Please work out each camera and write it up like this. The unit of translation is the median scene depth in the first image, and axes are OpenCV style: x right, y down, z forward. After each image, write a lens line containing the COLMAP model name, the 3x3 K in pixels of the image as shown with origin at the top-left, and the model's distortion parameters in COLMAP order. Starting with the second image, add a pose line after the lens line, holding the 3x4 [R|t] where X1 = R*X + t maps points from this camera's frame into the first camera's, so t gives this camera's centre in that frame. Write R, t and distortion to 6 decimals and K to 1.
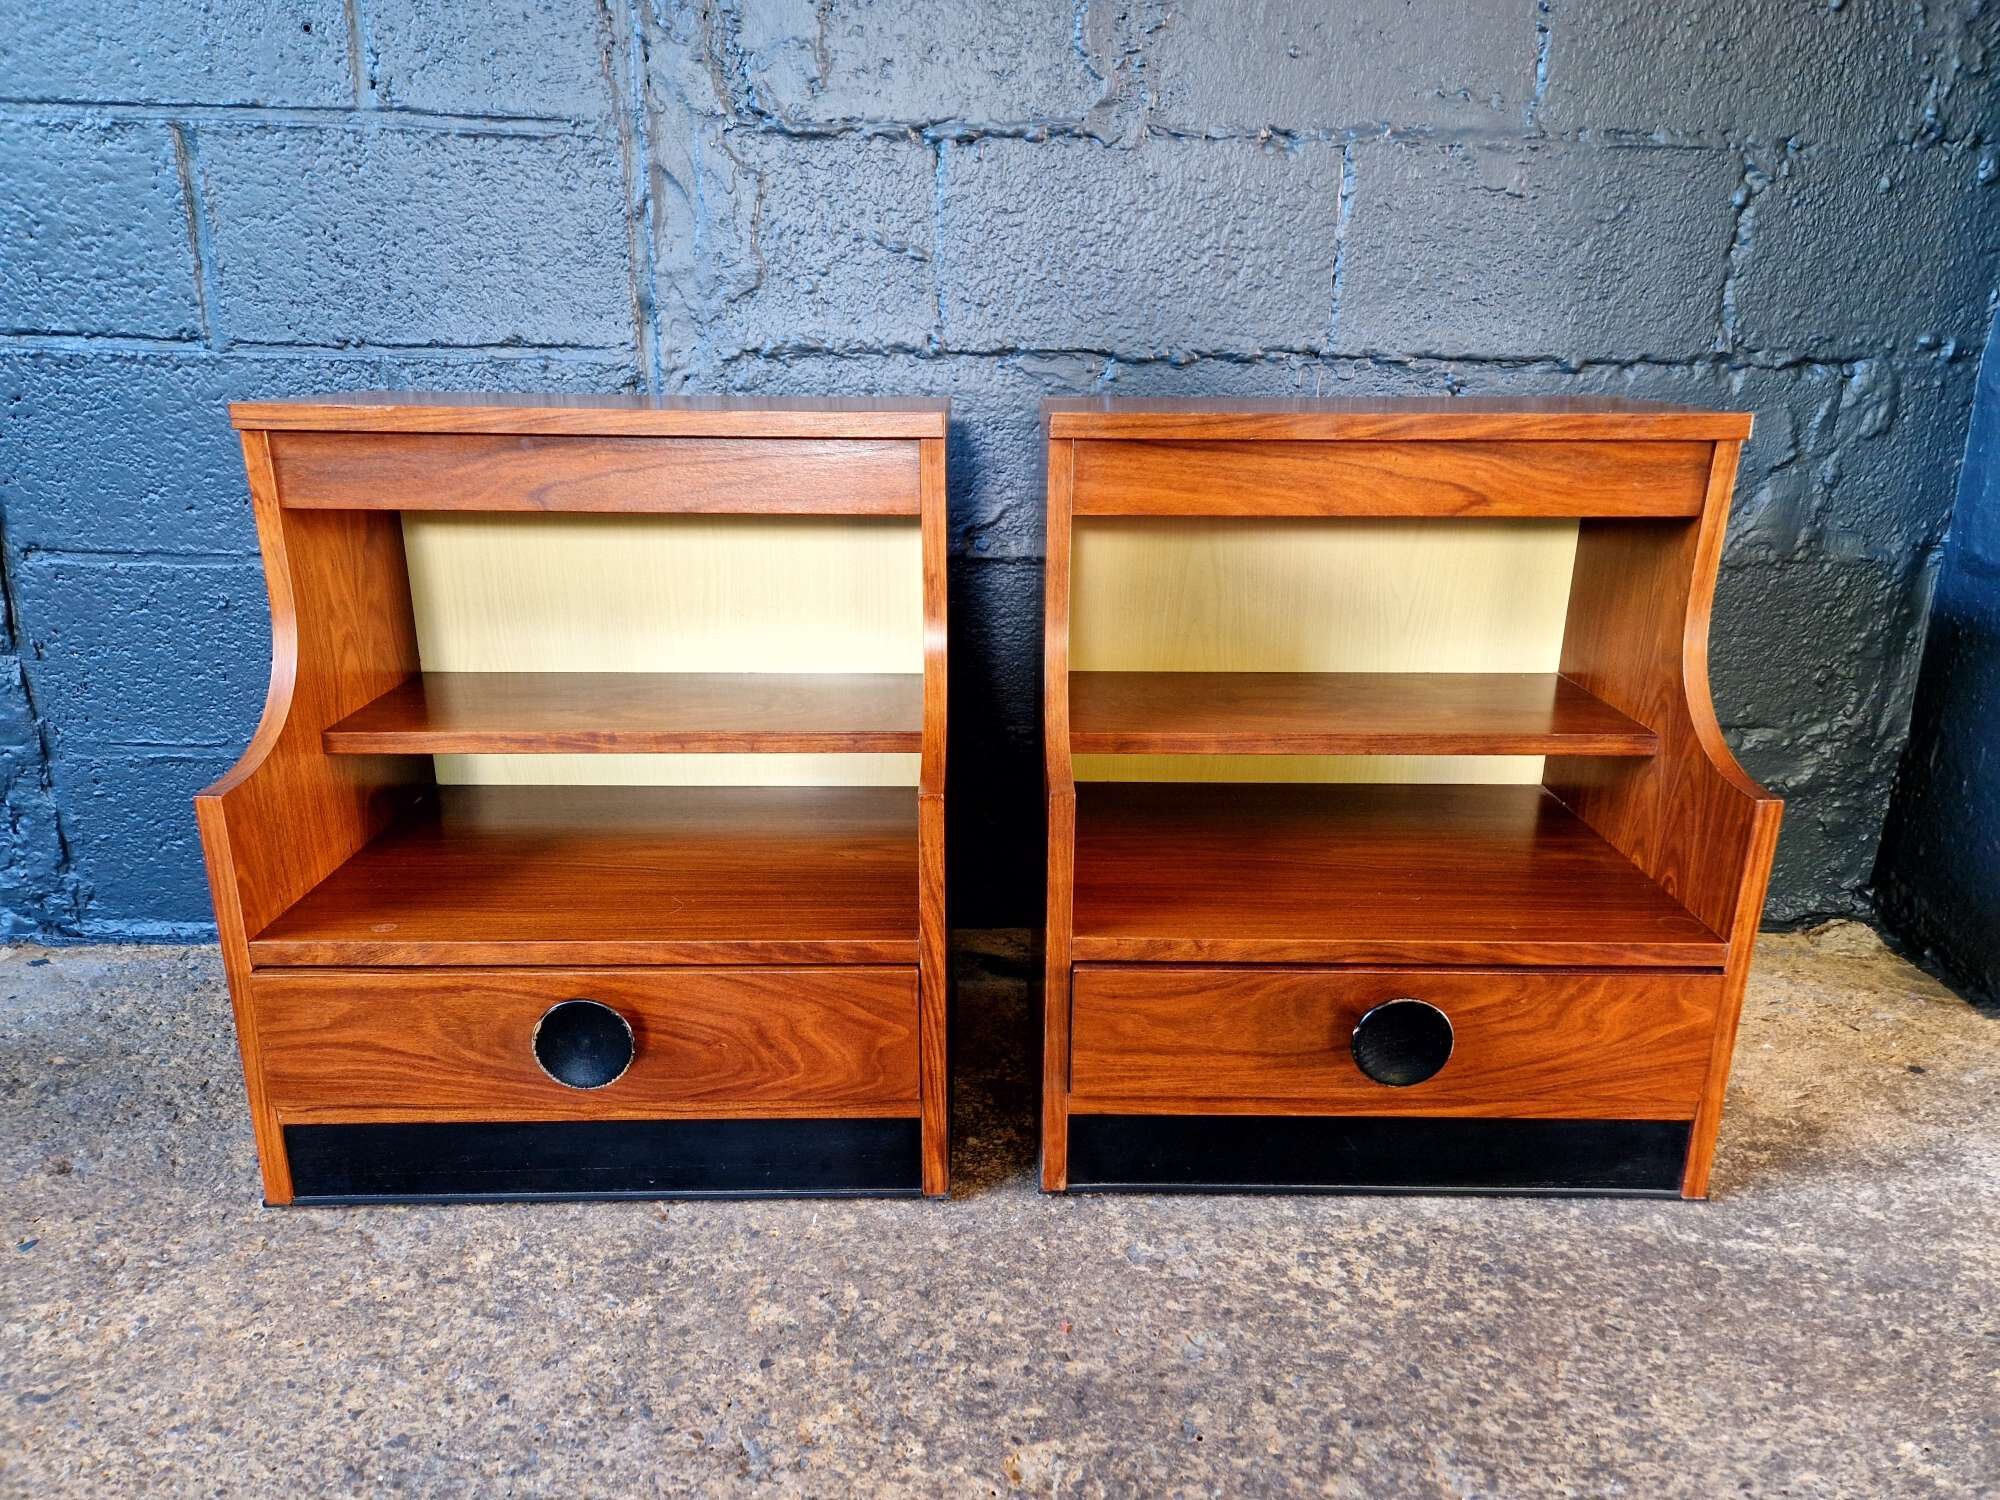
lens RADIAL K [[1336.1, 0, 1003.4], [0, 1336.1, 760.8], [0, 0, 1]] dist [0.071379, -0.058523]
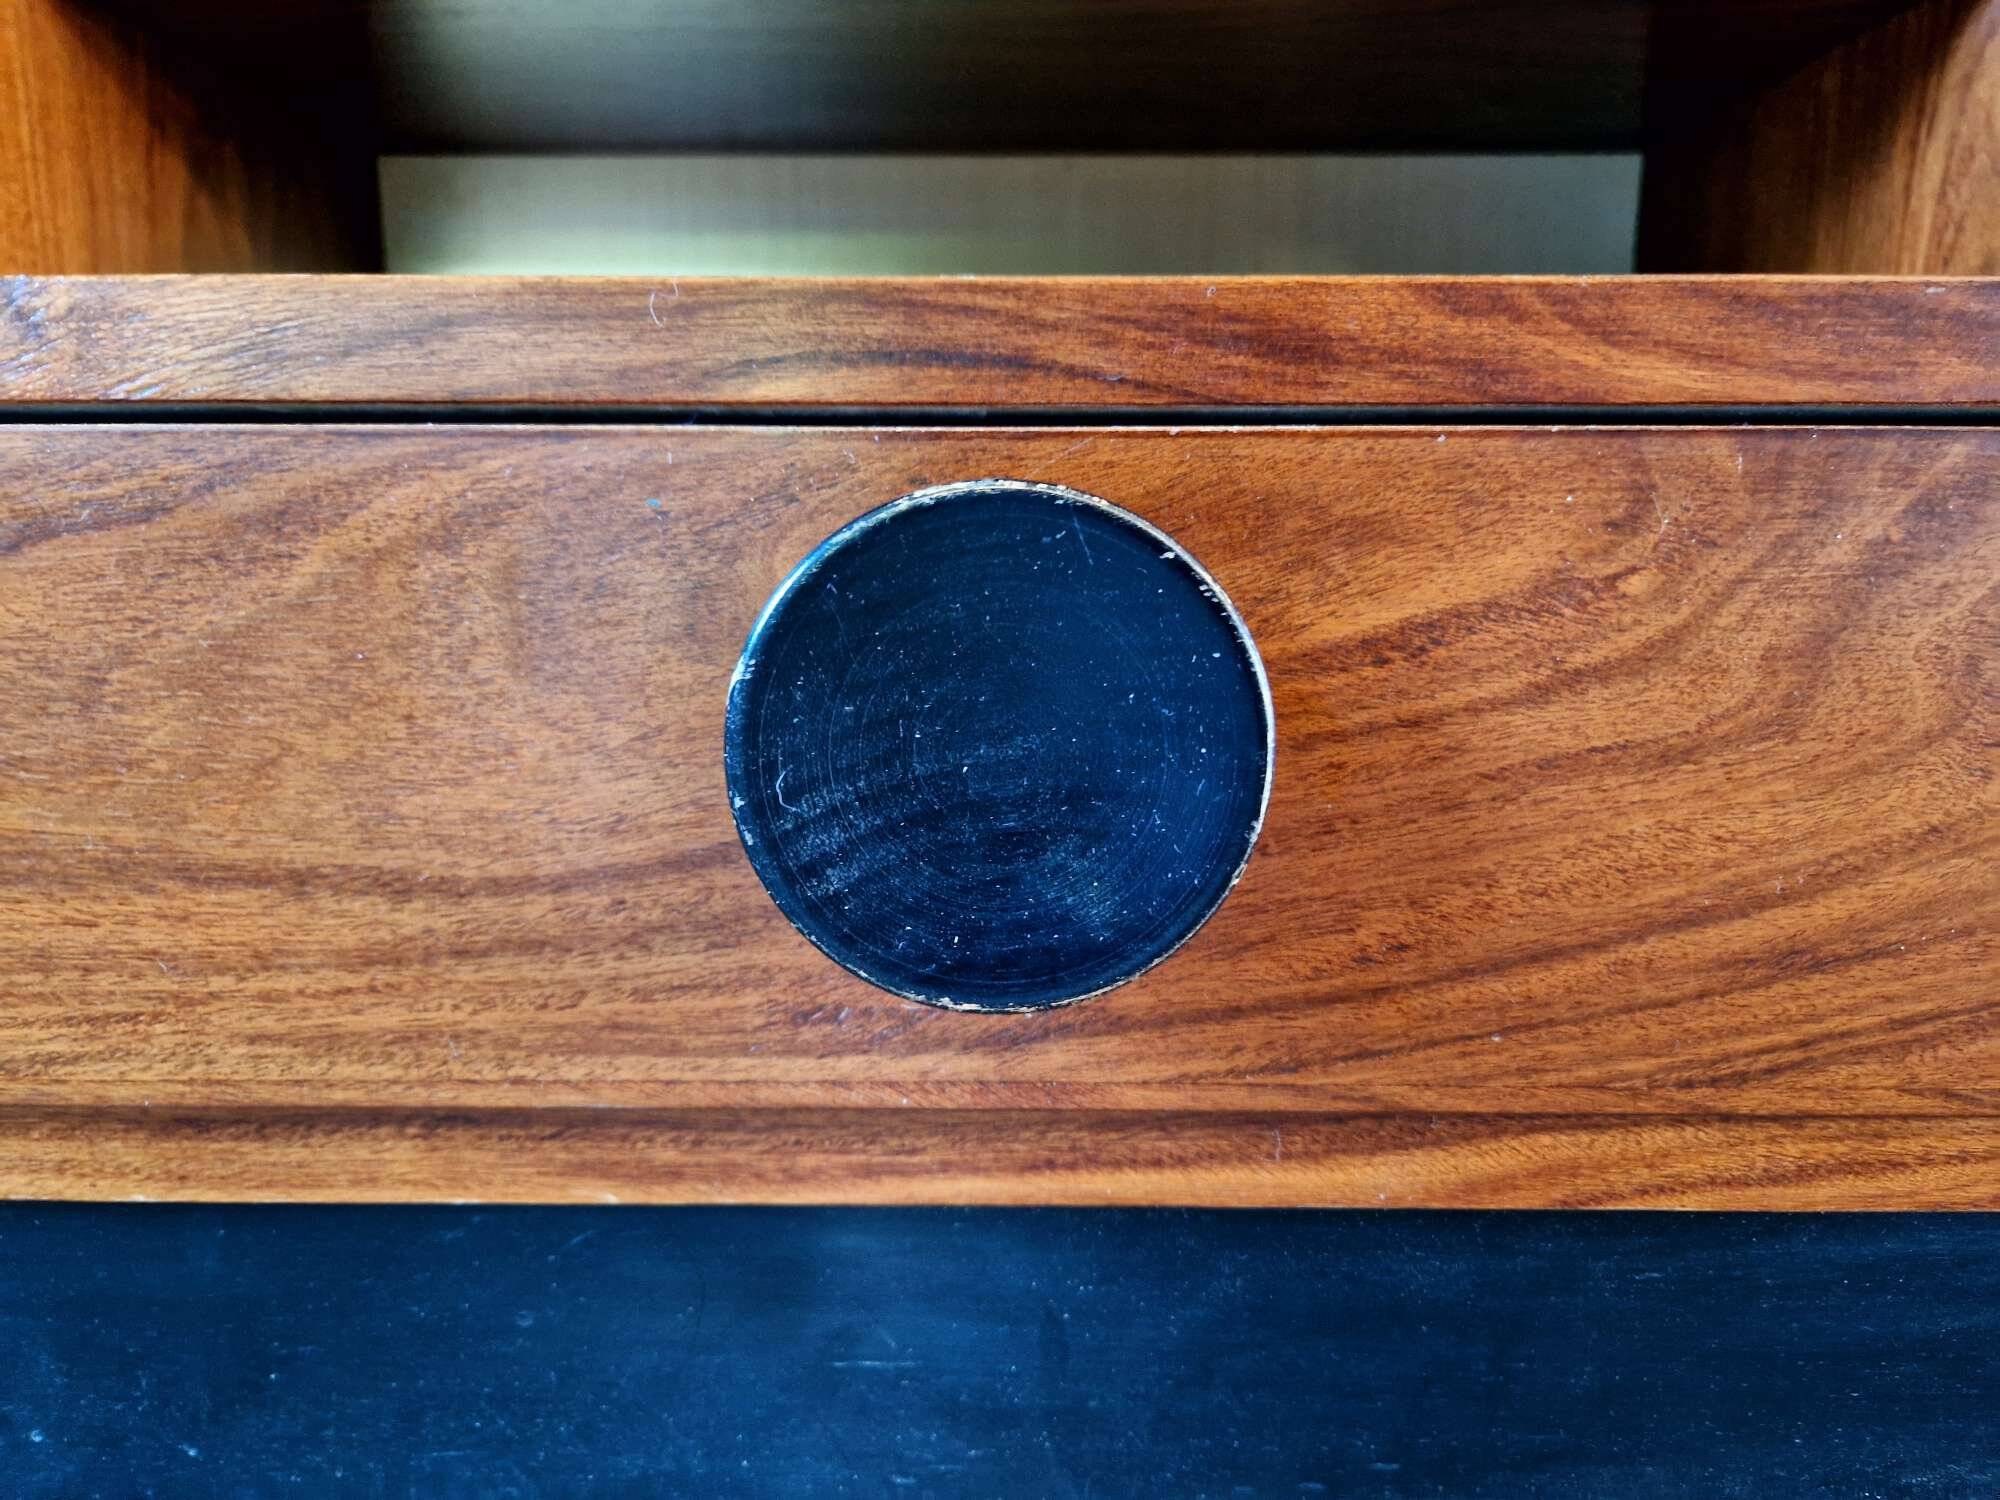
lens RADIAL K [[1336.1, 0, 1006.6], [0, 1336.1, 760.7], [0, 0, 1]] dist [0.071379, -0.058523]
pose [[0.999877, -0.002818, -0.015439, 0.234964], [0.000704, 0.990811, -0.135249, 0.184094], [0.015679, 0.135221, 0.990691, 0.640478]]
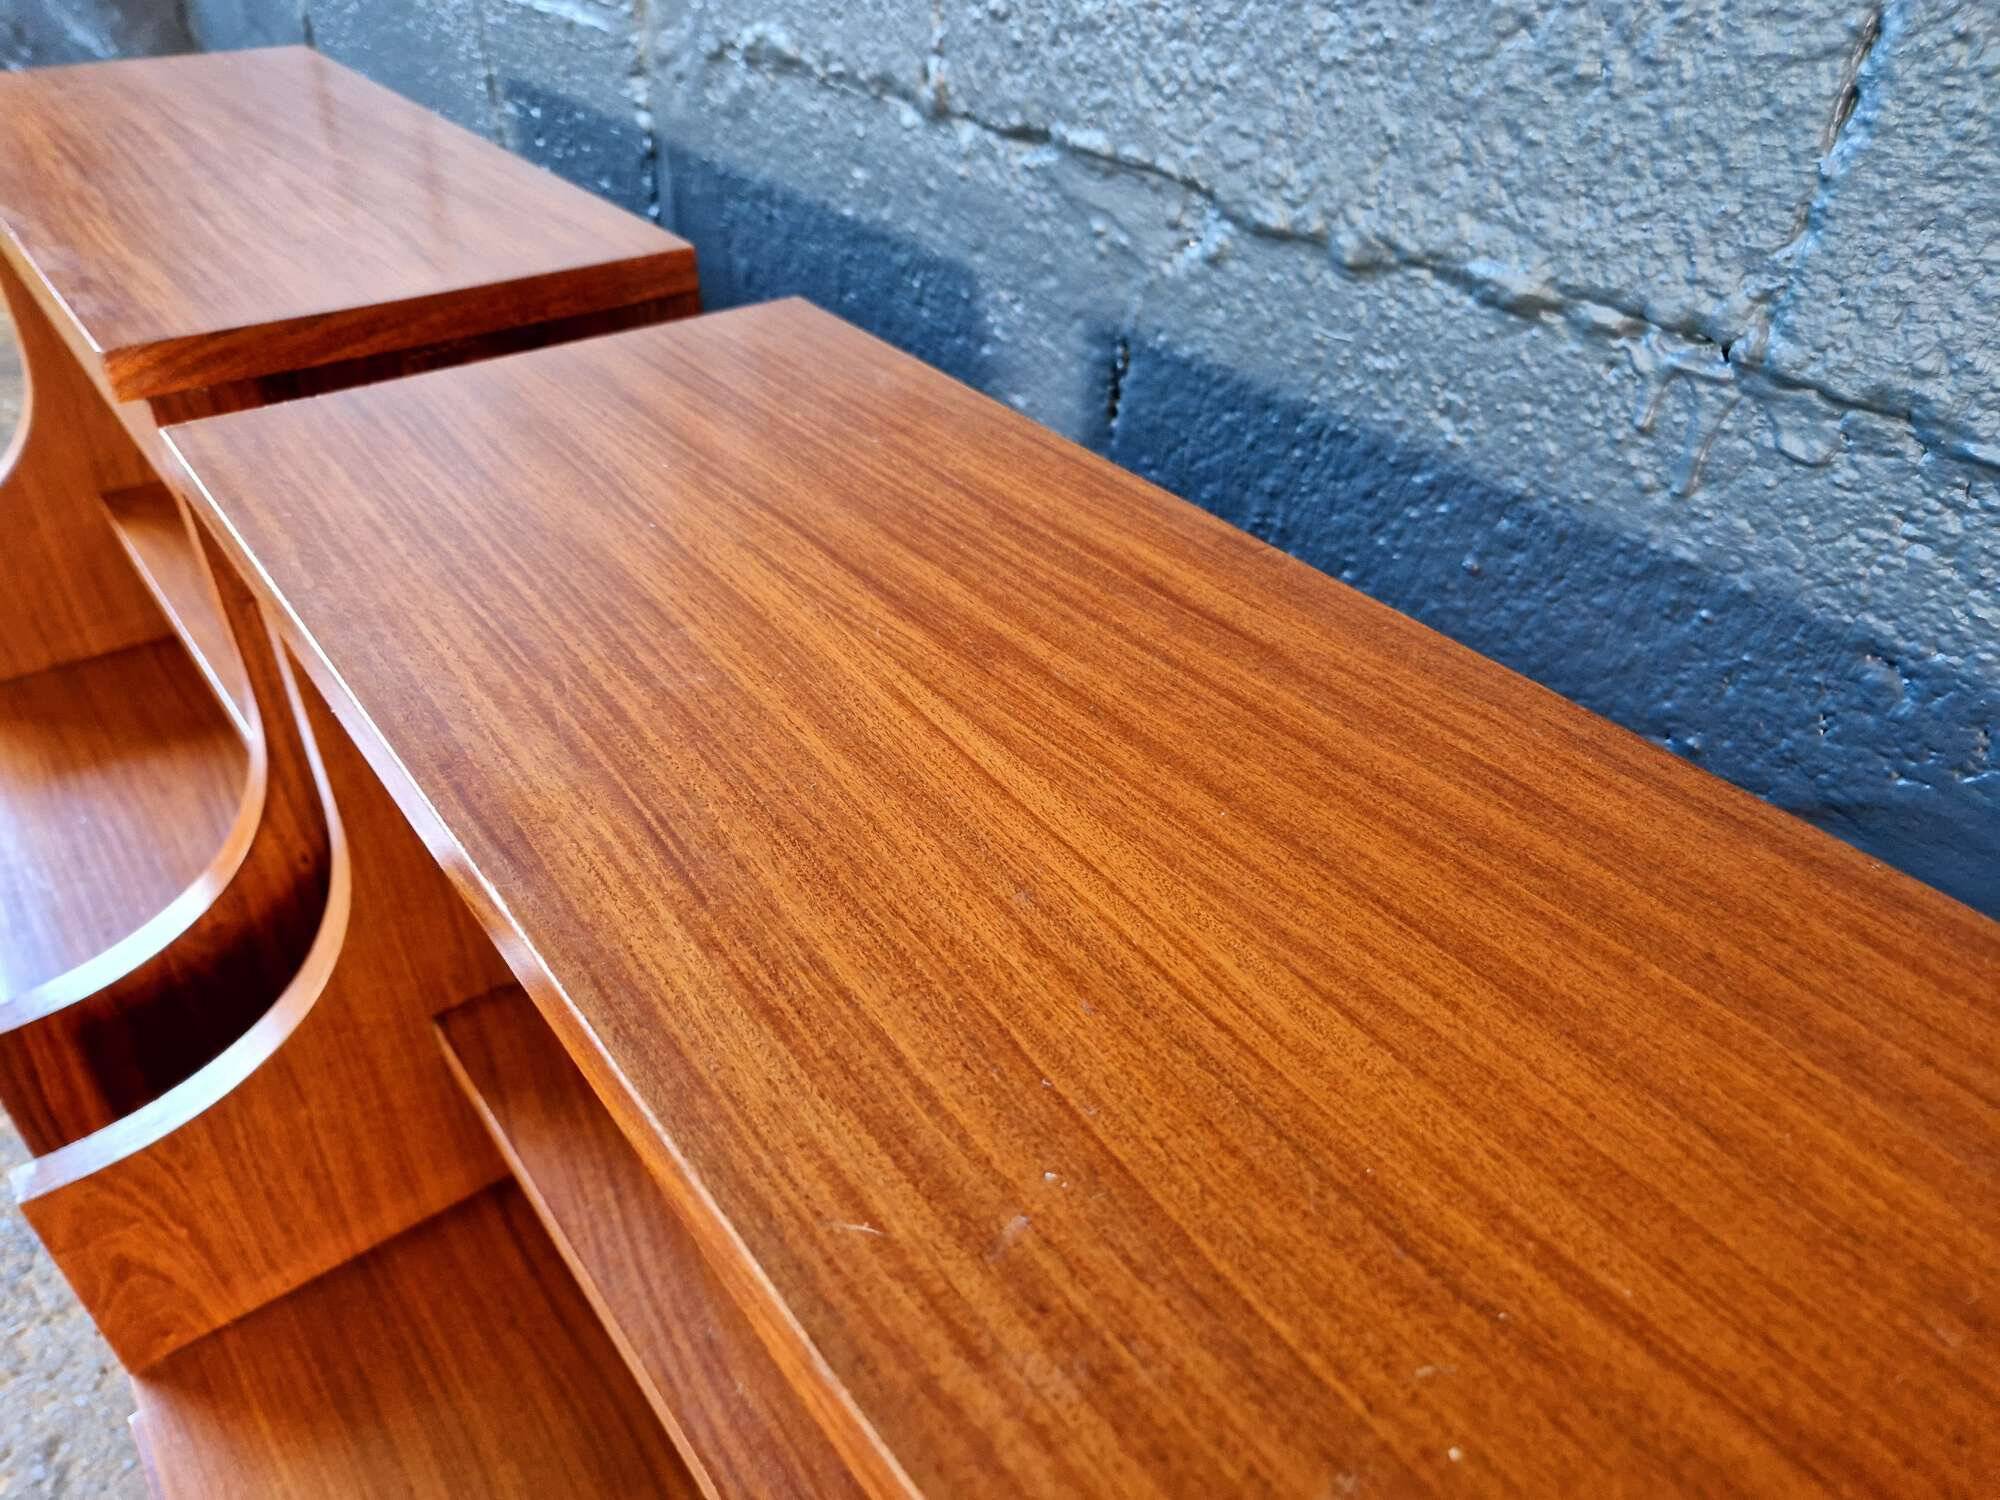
lens RADIAL K [[1336.1, 0, 1001.8], [0, 1336.1, 766.4], [0, 0, 1]] dist [0.071379, -0.058523]
pose [[0.617893, 0.486445, -0.617721, 0.390721], [-0.260513, 0.867926, 0.422892, -0.329006], [0.741850, -0.100377, 0.663011, 0.720336]]
